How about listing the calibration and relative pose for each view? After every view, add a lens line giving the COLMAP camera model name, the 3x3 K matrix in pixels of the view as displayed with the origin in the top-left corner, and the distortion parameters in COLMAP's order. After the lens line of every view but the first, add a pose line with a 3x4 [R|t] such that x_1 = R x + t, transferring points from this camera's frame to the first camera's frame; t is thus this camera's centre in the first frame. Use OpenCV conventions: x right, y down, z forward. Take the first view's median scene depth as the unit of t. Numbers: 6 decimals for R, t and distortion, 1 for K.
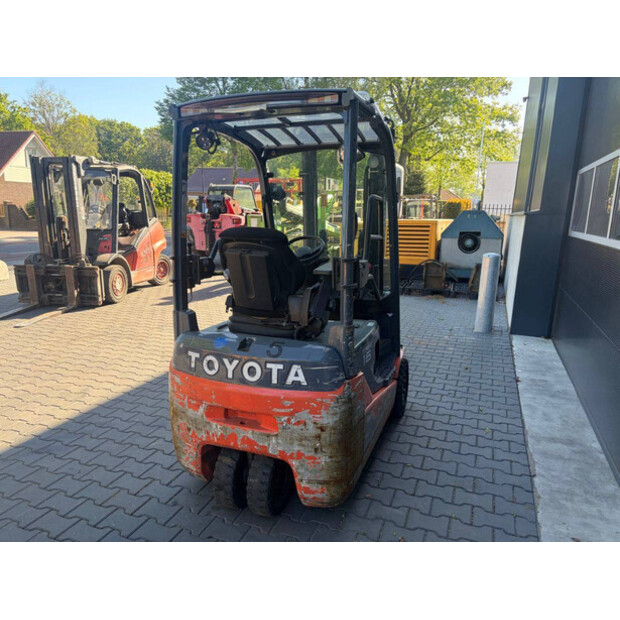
lens RADIAL K [[466.9, 0, 310.0], [0, 466.9, 310.0], [0, 0, 1]] dist [0.068551, -0.076352]
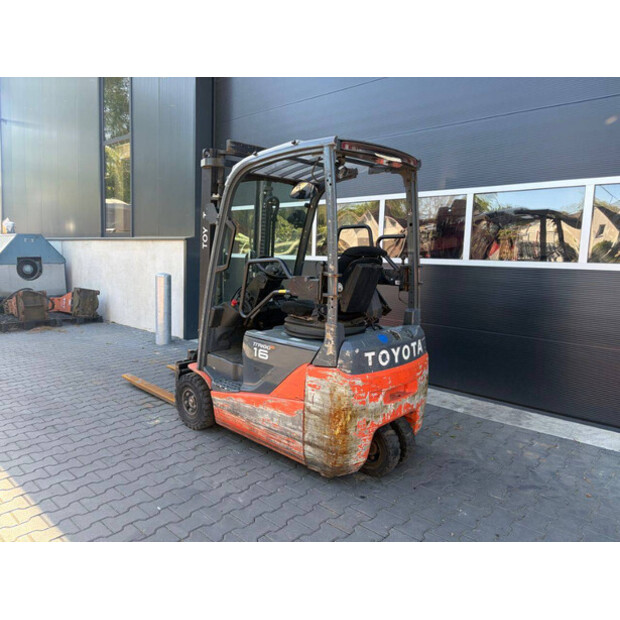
lens RADIAL K [[466.9, 0, 310.0], [0, 466.9, 310.0], [0, 0, 1]] dist [0.068551, -0.076352]
pose [[0.375836, -0.126369, 0.918029, -1.347836], [0.176252, 0.982323, 0.063063, -0.112134], [-0.909771, 0.138103, 0.391465, 0.661340]]
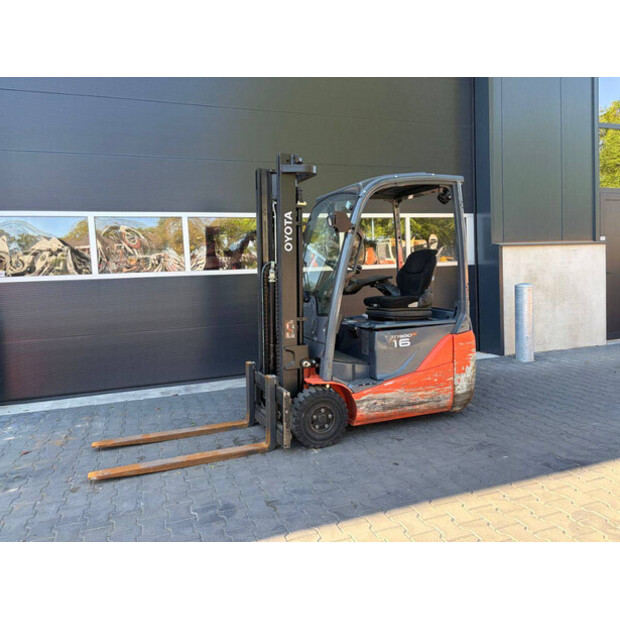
lens RADIAL K [[466.9, 0, 310.0], [0, 466.9, 310.0], [0, 0, 1]] dist [0.068551, -0.076352]
pose [[-0.647472, -0.059554, 0.759758, -1.185303], [0.180630, 0.956541, 0.228914, -0.473427], [-0.740373, 0.285451, -0.608577, 2.584170]]
